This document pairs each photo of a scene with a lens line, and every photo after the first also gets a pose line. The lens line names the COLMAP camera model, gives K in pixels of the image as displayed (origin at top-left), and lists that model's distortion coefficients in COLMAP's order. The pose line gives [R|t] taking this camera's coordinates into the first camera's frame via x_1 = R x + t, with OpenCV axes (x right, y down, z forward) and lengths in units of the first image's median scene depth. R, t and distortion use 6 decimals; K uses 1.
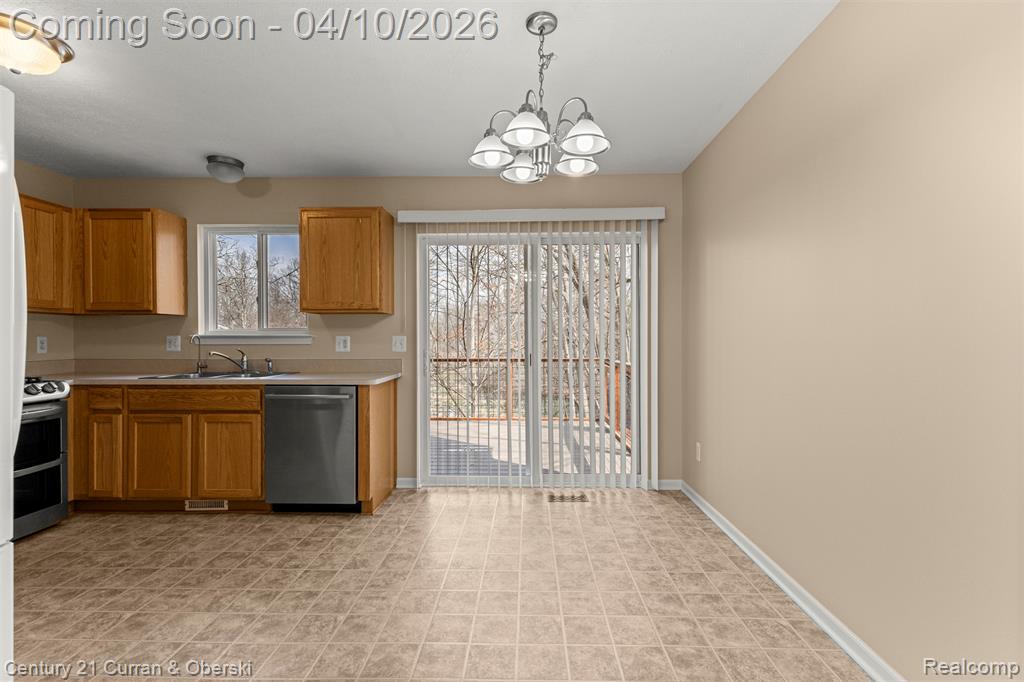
lens RADIAL K [[449.5, 0, 513.6], [0, 449.5, 336.0], [0, 0, 1]] dist [0.012024, -0.000024]
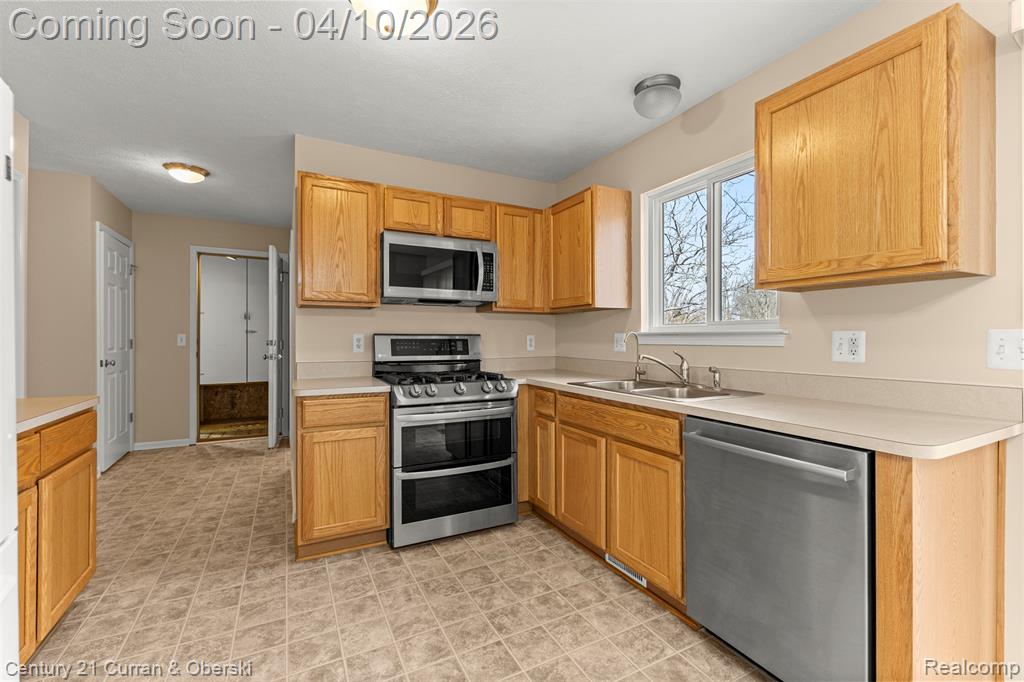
lens RADIAL K [[439.1, 0, 512.0], [0, 439.1, 341.0], [0, 0, 1]] dist [0.007795, -0.000212]
pose [[0.485592, 0.006518, -0.874161, -0.142575], [0.006483, 0.999918, 0.011057, 0.003717], [0.874162, -0.011037, 0.485510, 0.471850]]
